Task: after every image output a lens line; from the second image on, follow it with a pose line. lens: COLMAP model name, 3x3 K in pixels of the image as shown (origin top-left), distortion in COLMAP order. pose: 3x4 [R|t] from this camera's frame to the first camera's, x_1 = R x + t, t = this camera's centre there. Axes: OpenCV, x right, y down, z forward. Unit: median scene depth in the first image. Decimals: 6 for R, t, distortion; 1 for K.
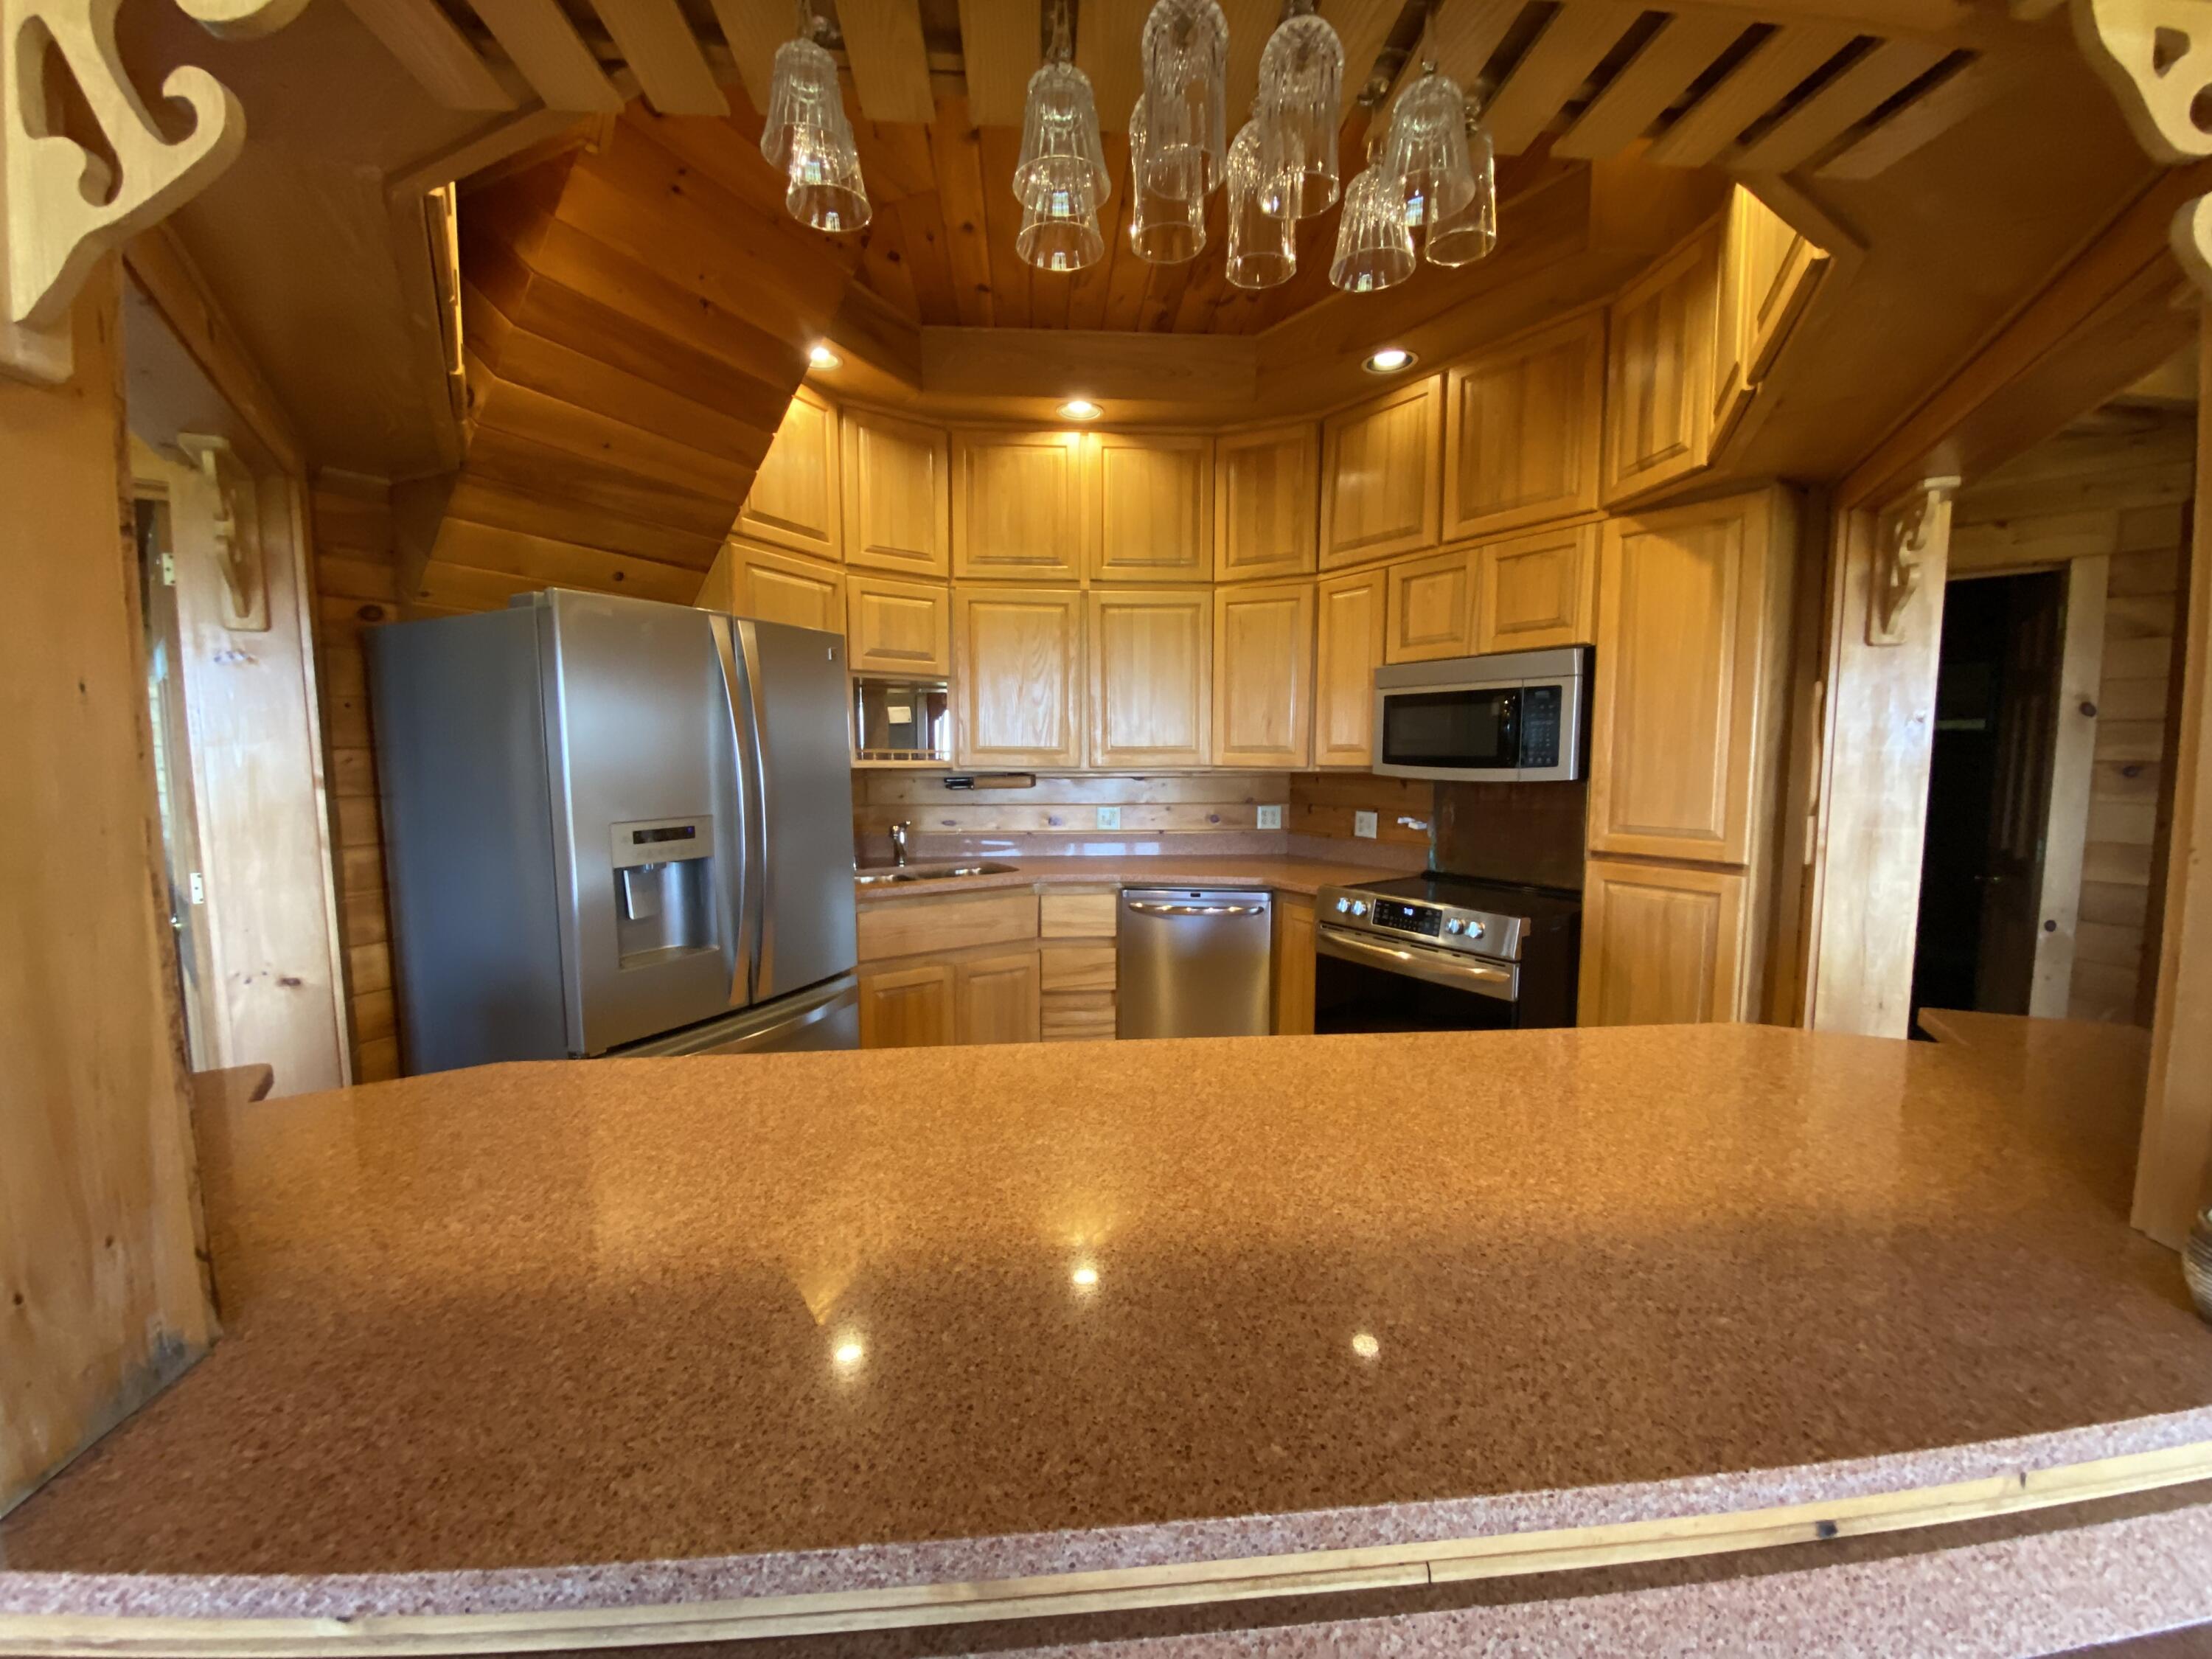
lens RADIAL K [[884.0, 0, 1106.0], [0, 884.0, 829.5], [0, 0, 1]] dist [-0.000050, -0.000008]
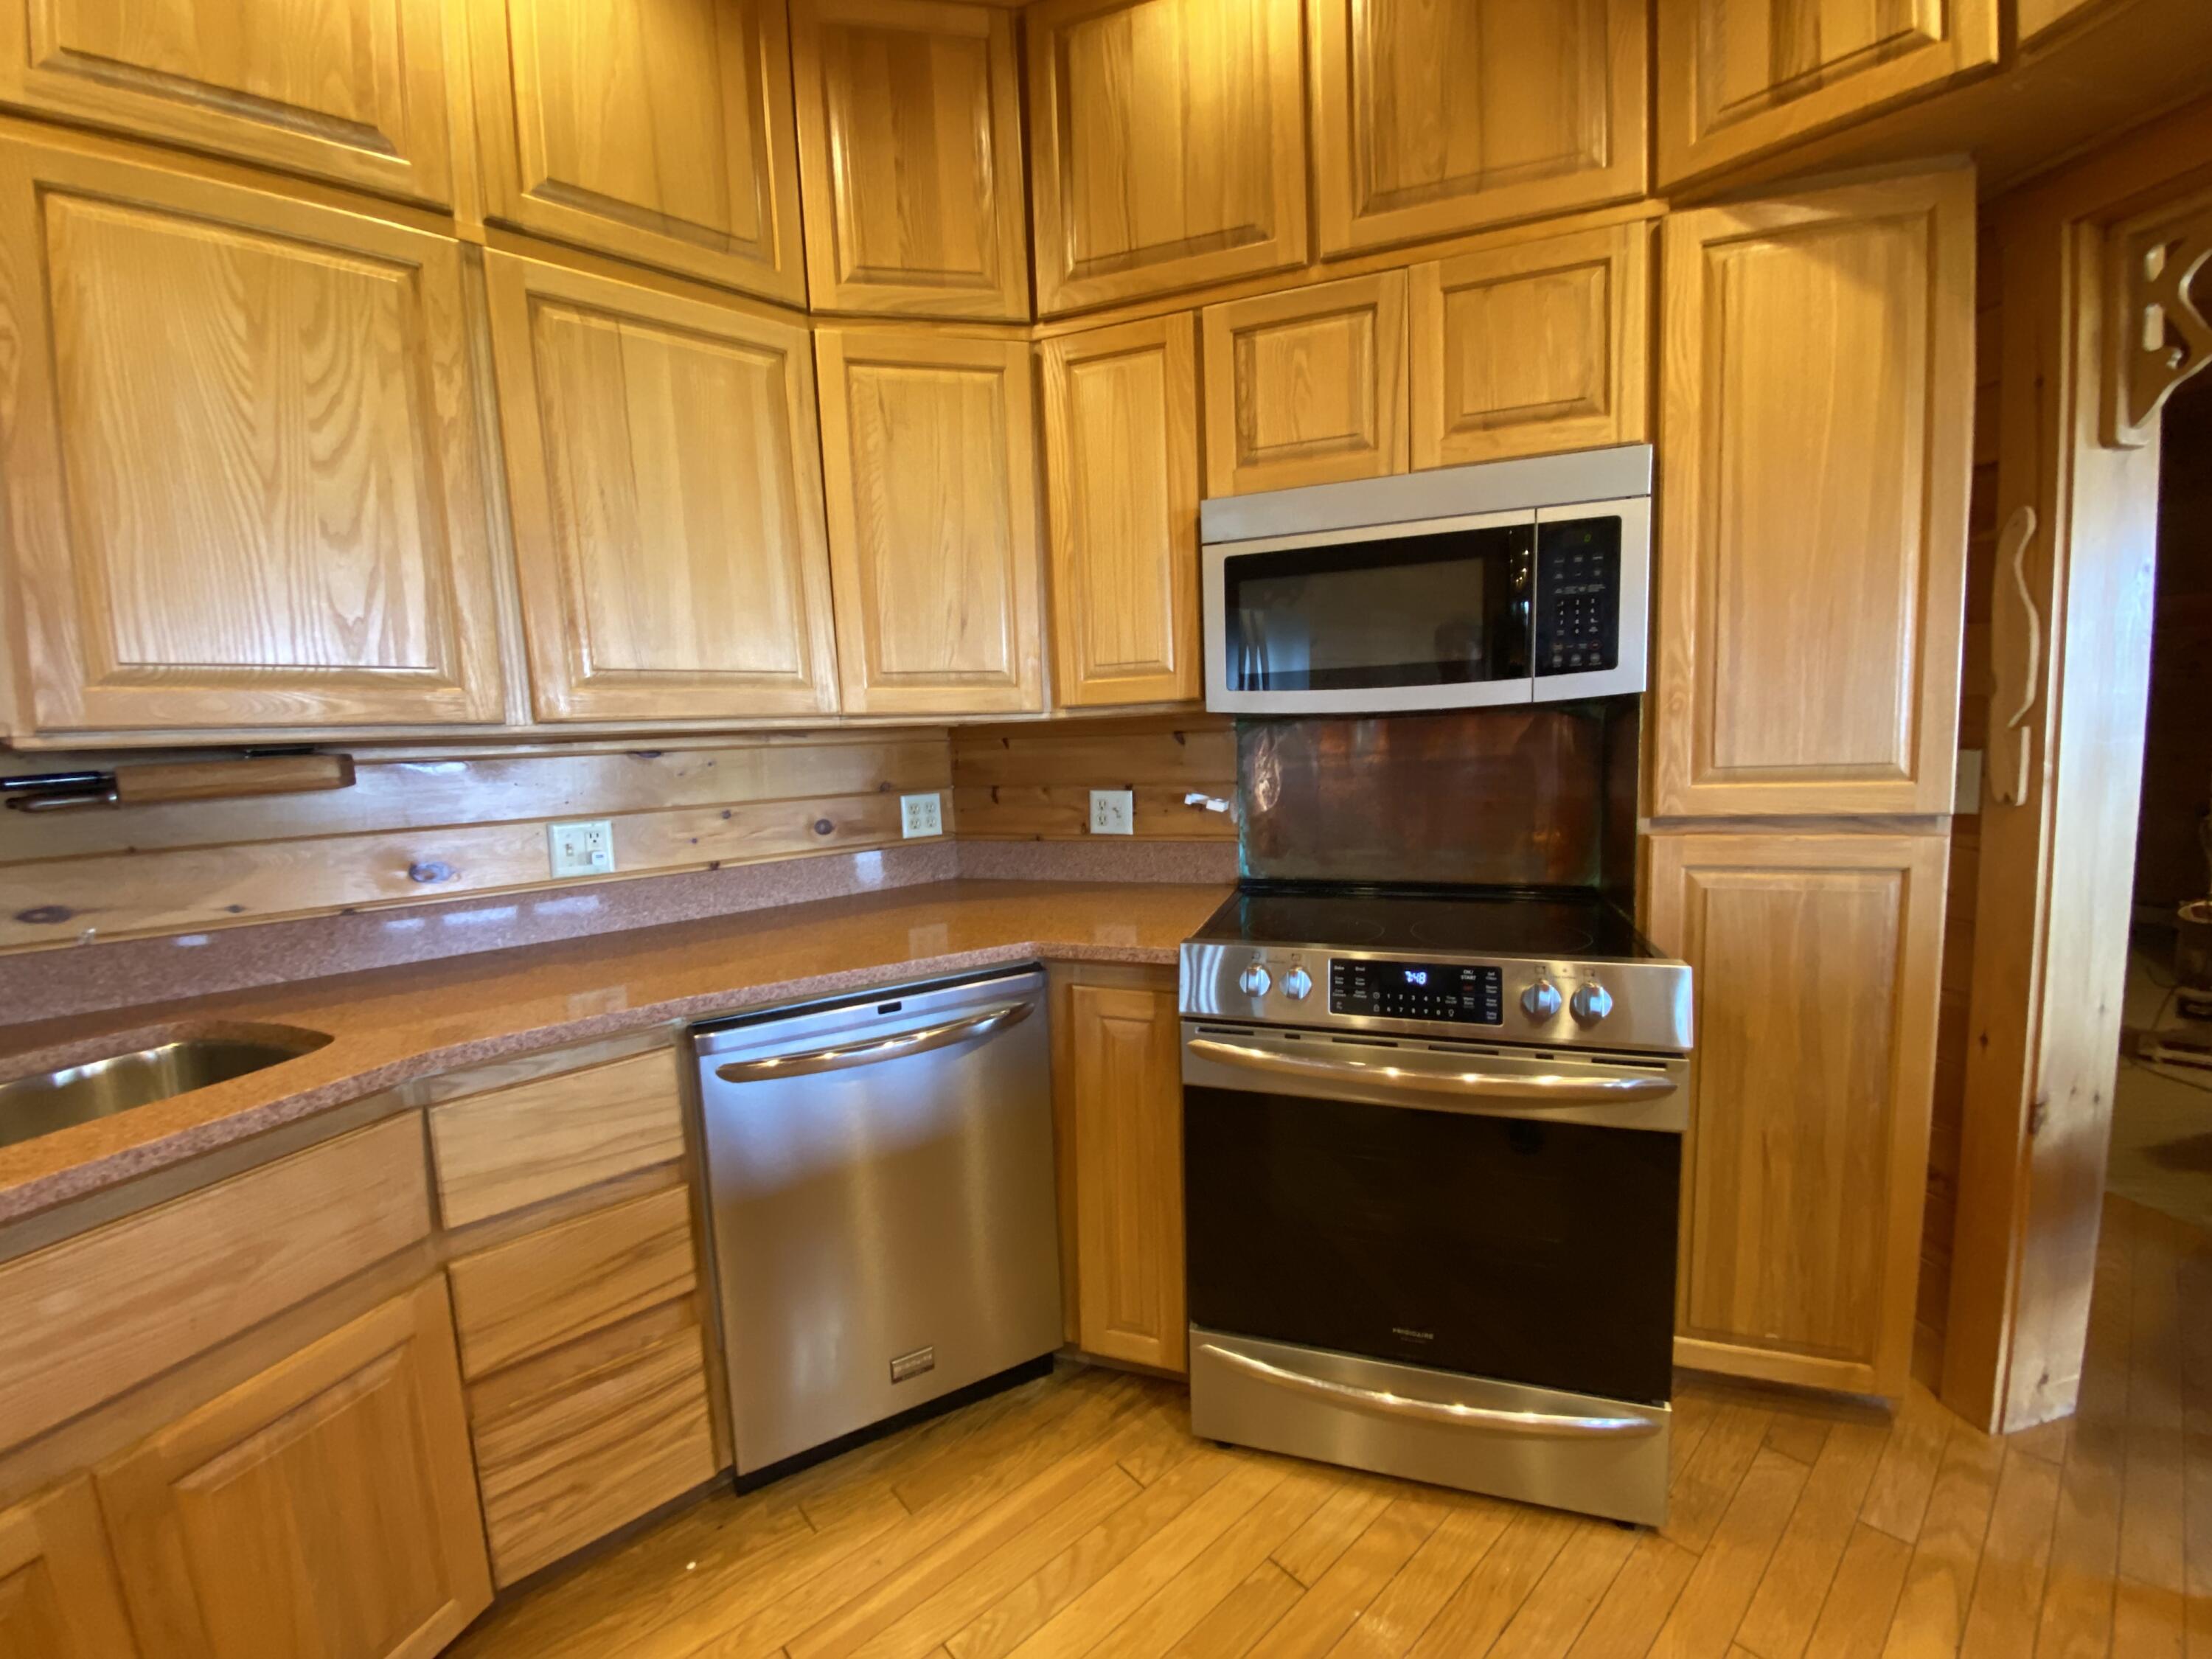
lens RADIAL K [[901.1, 0, 1106.0], [0, 901.1, 829.5], [0, 0, 1]] dist [0.021233, -0.019300]
pose [[0.799384, -0.094822, 0.593291, -0.061848], [0.092045, 0.995139, 0.035028, -0.016230], [-0.593728, 0.026609, 0.804226, 0.570976]]
